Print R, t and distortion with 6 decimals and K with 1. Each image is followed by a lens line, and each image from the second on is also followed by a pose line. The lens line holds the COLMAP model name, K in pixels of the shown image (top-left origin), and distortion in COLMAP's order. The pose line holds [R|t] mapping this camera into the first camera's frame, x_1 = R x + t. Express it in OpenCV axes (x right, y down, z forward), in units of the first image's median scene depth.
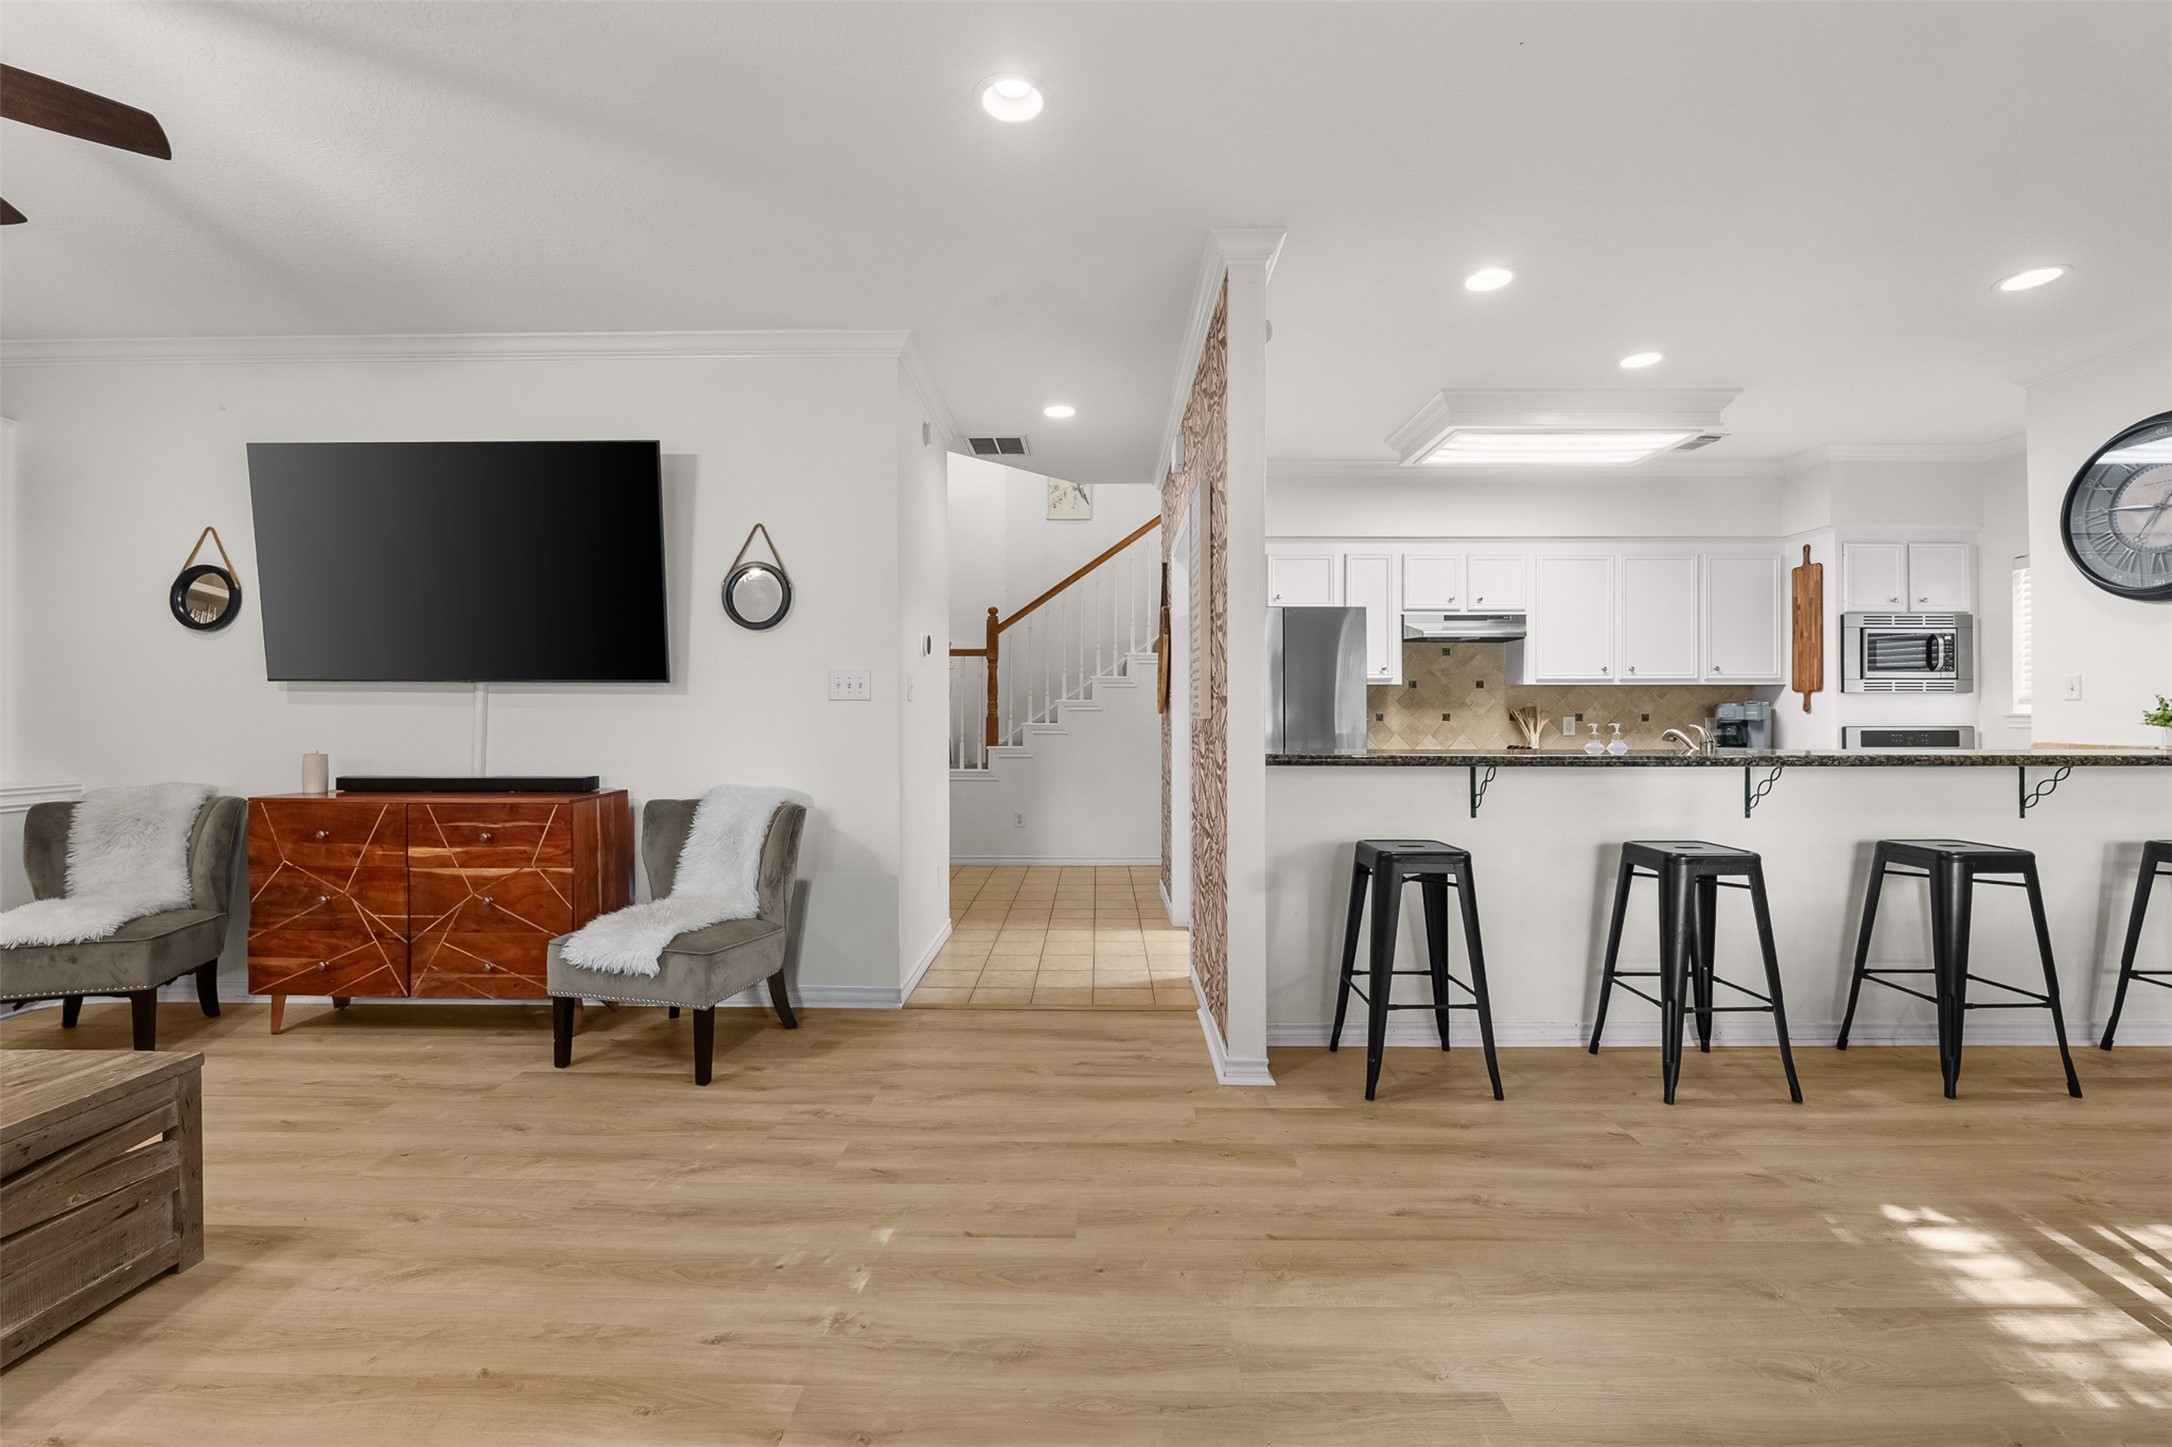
lens RADIAL K [[895.8, 0, 1079.2], [0, 895.8, 710.1], [0, 0, 1]] dist [-0.013333, 0.001251]
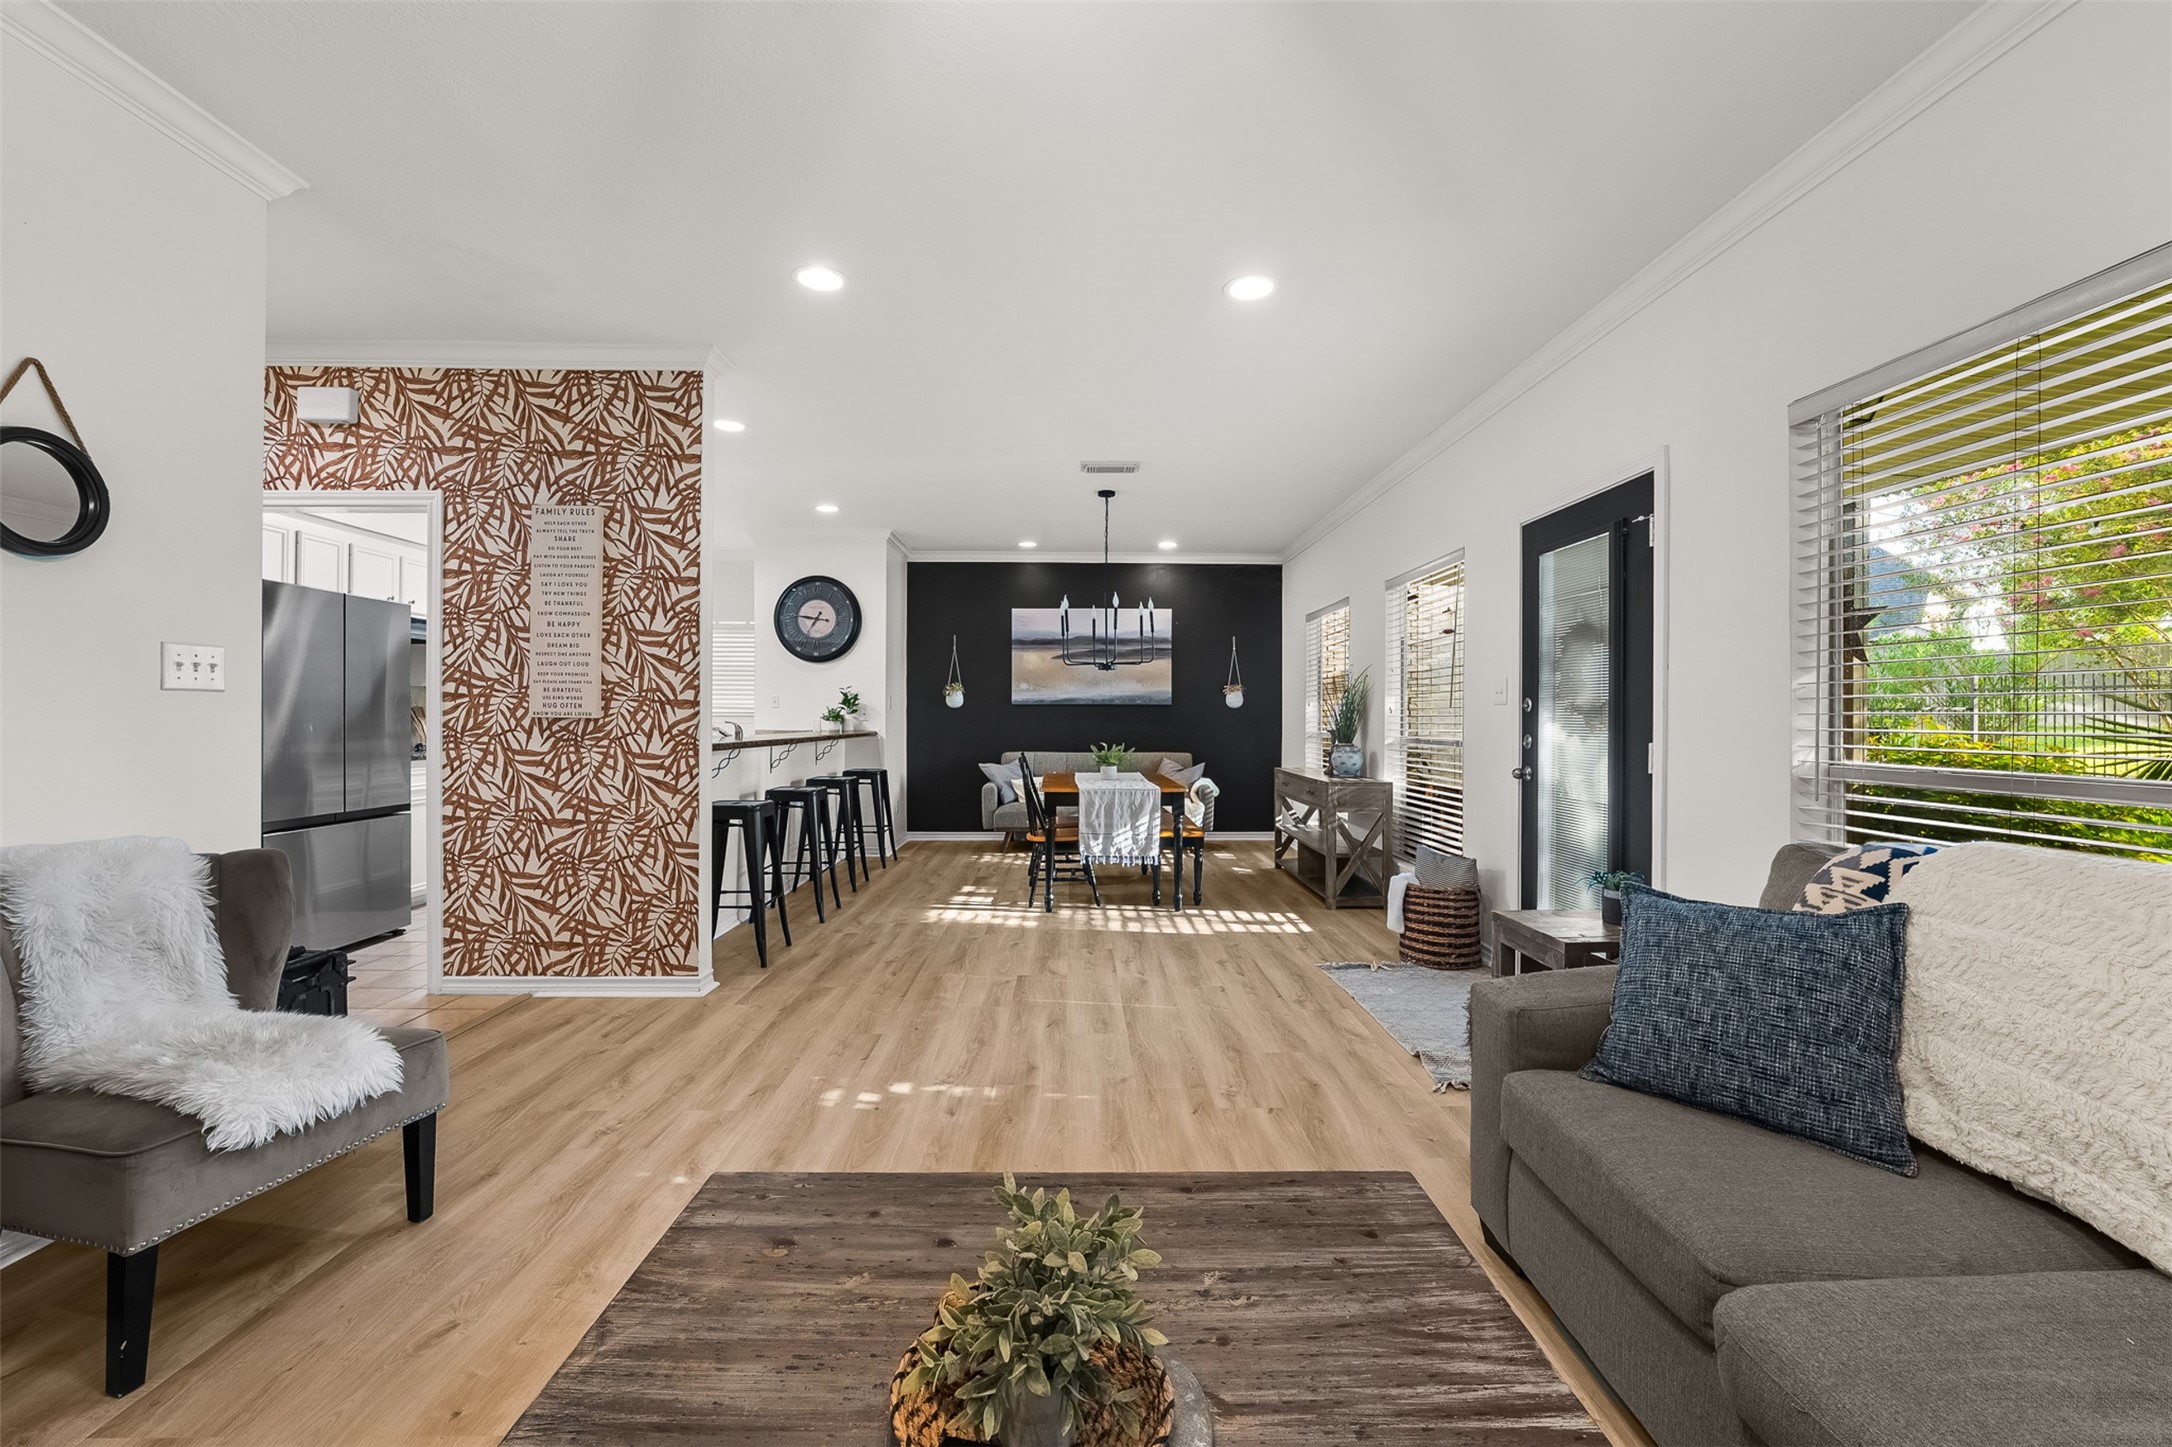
lens RADIAL K [[895.8, 0, 1099.1], [0, 895.8, 718.9], [0, 0, 1]] dist [-0.013333, 0.001251]
pose [[-0.046958, -0.002294, 0.998894, -0.946625], [-0.008027, 0.999966, 0.001919, 0.003471], [-0.998865, -0.007928, -0.046975, 0.389710]]
